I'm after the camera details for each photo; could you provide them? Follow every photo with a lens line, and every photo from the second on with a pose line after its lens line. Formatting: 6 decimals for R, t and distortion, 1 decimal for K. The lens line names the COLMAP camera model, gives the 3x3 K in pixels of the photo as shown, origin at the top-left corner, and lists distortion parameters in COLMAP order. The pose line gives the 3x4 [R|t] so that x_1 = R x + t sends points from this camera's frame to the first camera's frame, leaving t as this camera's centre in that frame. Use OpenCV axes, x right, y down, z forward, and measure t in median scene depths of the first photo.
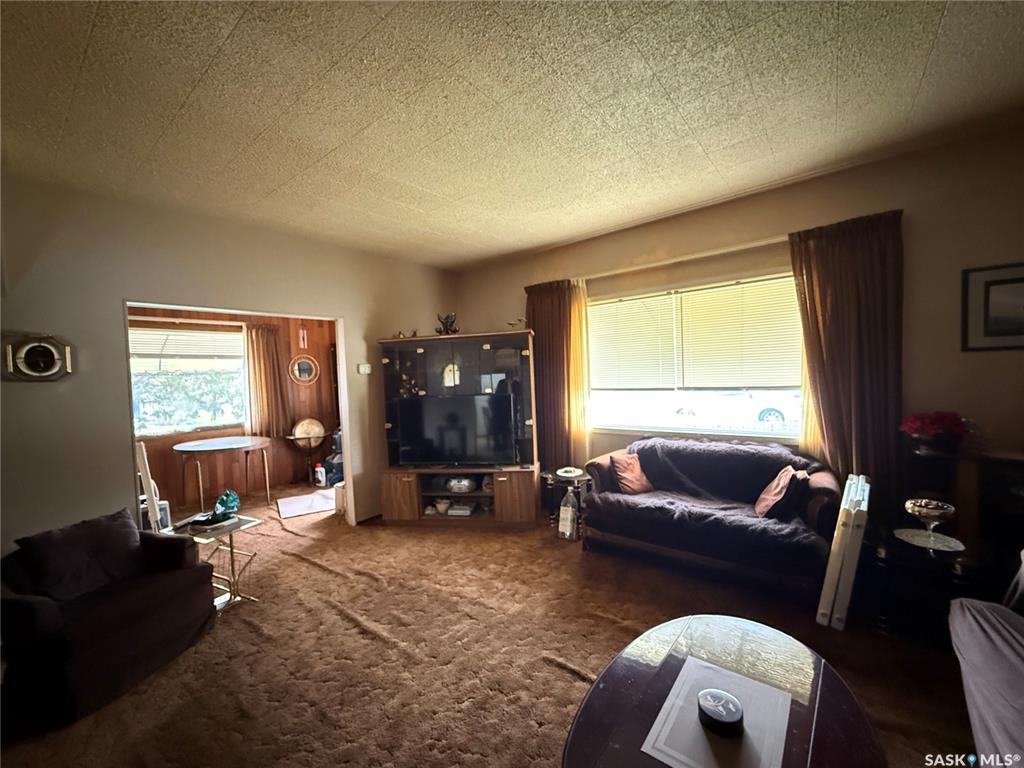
lens RADIAL K [[414.0, 0, 494.1], [0, 414.0, 381.6], [0, 0, 1]] dist [0.000015, 0.000252]
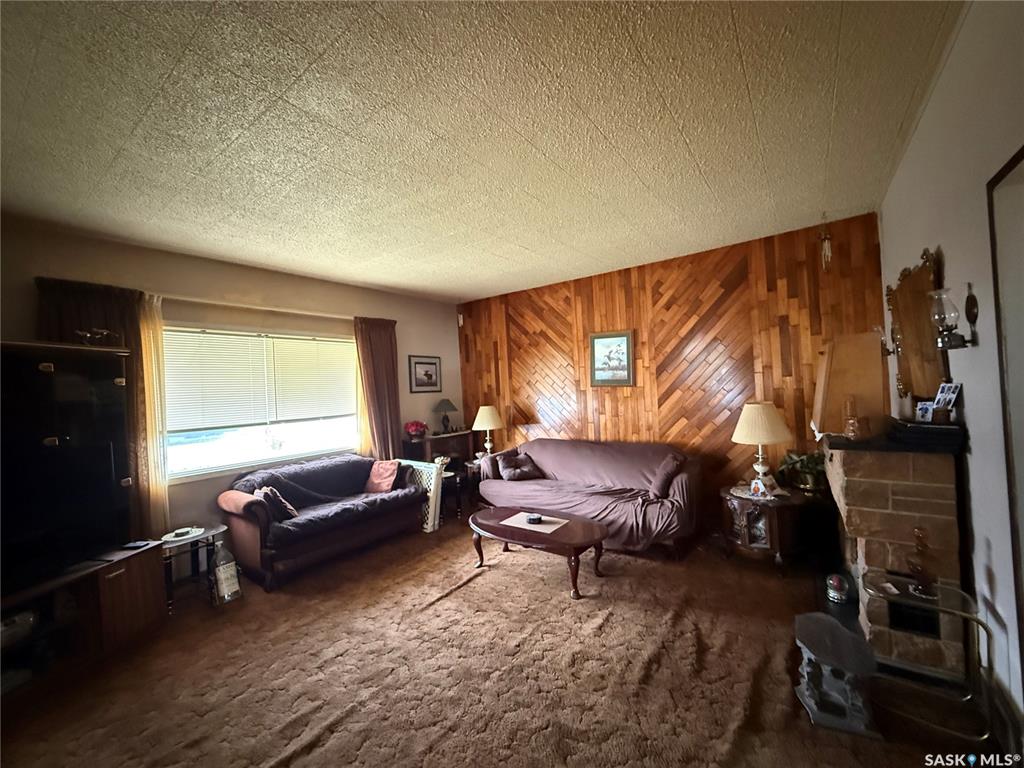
lens RADIAL K [[406.0, 0, 512.0], [0, 406.0, 384.0], [0, 0, 1]] dist [-0.002693, -0.000096]
pose [[-0.056541, 0.066181, 0.996204, -0.798479], [0.087350, 0.994302, -0.061097, 0.043505], [-0.994572, 0.083564, -0.061999, 0.494213]]
